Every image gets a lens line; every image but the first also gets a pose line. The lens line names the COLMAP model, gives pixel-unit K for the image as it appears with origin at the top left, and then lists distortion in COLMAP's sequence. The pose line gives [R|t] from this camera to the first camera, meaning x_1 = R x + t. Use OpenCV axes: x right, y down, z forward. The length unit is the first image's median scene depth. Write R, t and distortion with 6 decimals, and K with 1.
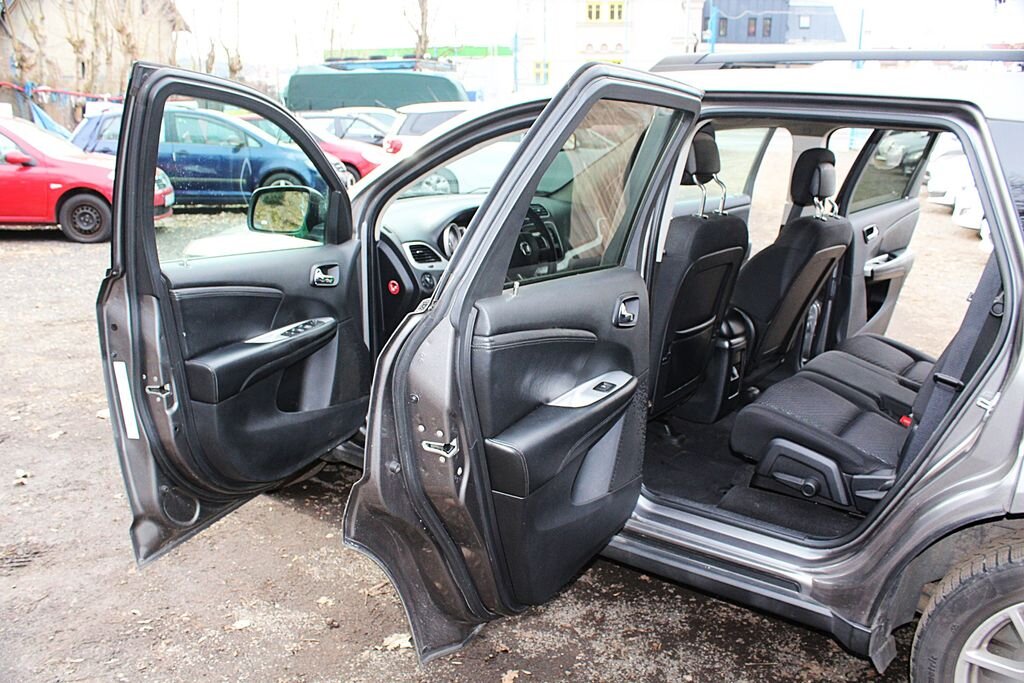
lens RADIAL K [[852.7, 0, 508.2], [0, 852.7, 343.0], [0, 0, 1]] dist [-0.166656, 0.151854]
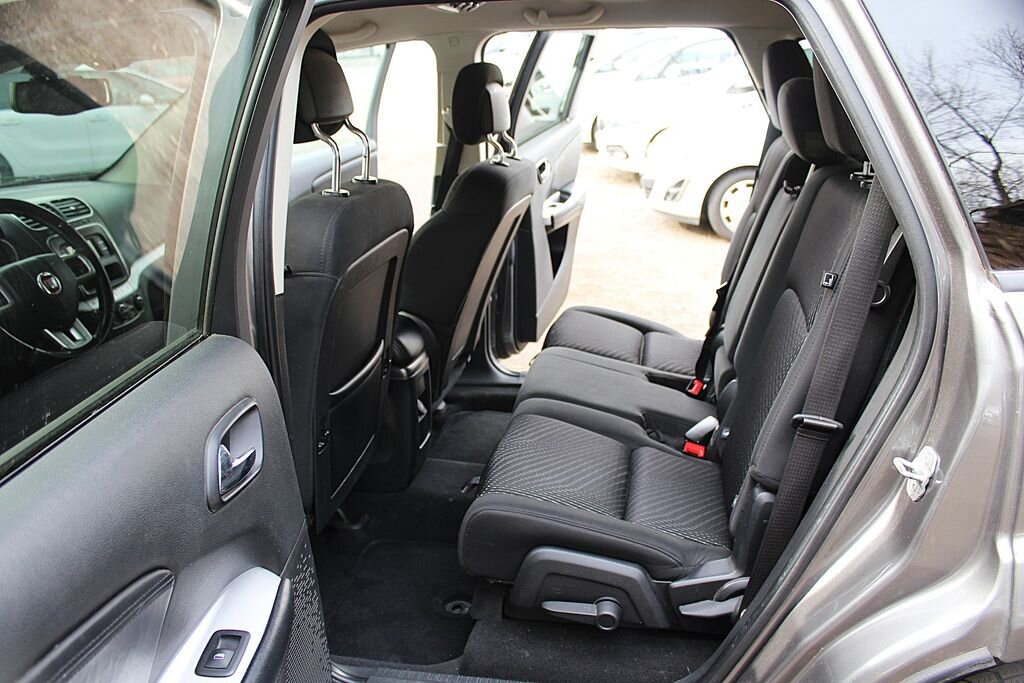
lens RADIAL K [[854.8, 0, 511.1], [0, 854.8, 344.5], [0, 0, 1]] dist [-0.165839, 0.148947]
pose [[0.890456, -0.200295, 0.408619, 0.053995], [0.172959, 0.979505, 0.103220, -0.061691], [-0.420919, -0.021238, 0.906849, 0.295874]]
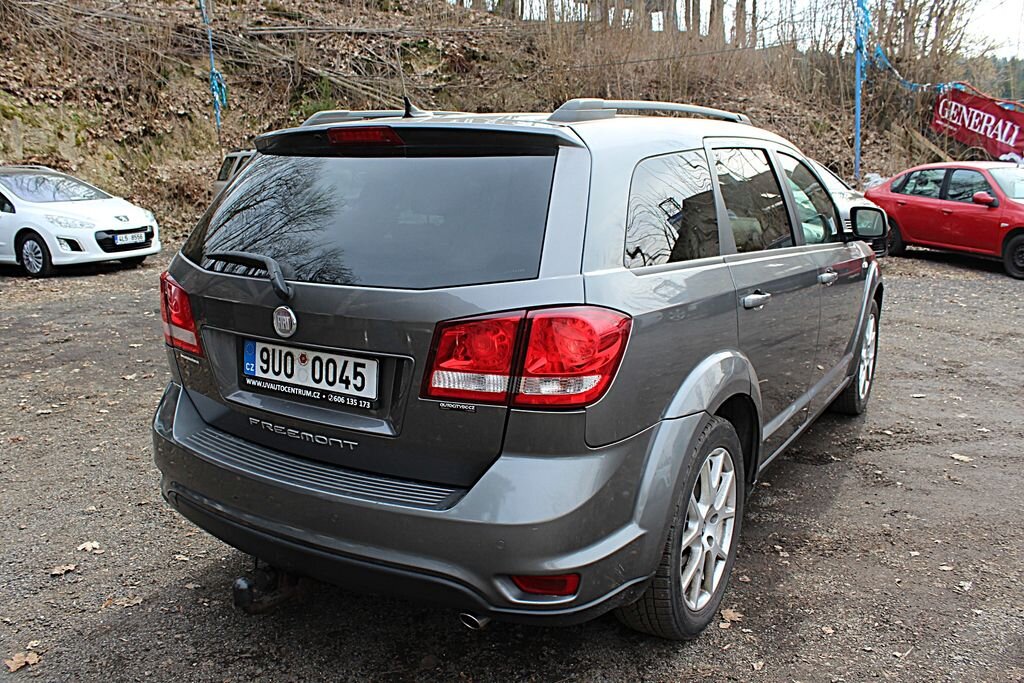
lens RADIAL K [[858.7, 0, 511.0], [0, 858.7, 347.9], [0, 0, 1]] dist [-0.166790, 0.159114]
pose [[0.109505, 0.191254, -0.975413, 1.332975], [-0.246338, 0.955923, 0.159778, -0.107167], [0.962978, 0.222785, 0.151791, 0.519223]]
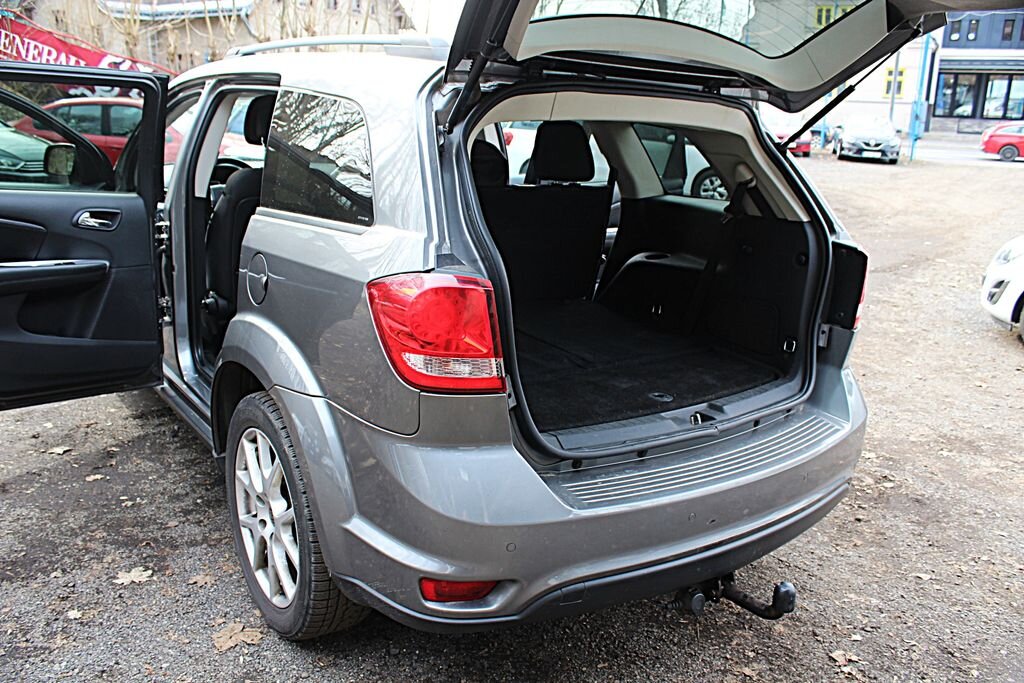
lens RADIAL K [[852.7, 0, 508.2], [0, 852.7, 343.0], [0, 0, 1]] dist [-0.166656, 0.151854]
pose [[0.956736, 0.097054, -0.274293, 0.706345], [-0.097252, 0.995176, 0.012912, 0.051526], [0.274223, 0.014322, 0.961559, -0.135194]]
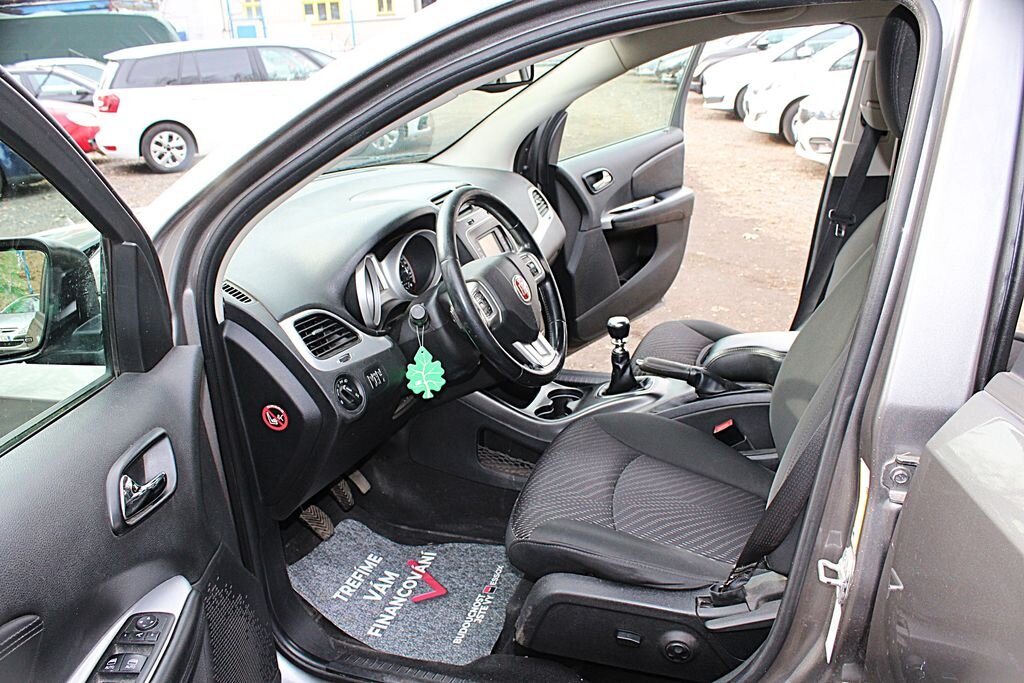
lens RADIAL K [[854.8, 0, 511.1], [0, 854.8, 344.5], [0, 0, 1]] dist [-0.165839, 0.148947]
pose [[0.945601, -0.161447, 0.282440, -0.113577], [0.138447, 0.985337, 0.099719, -0.110433], [-0.294398, -0.055191, 0.954088, 0.439289]]
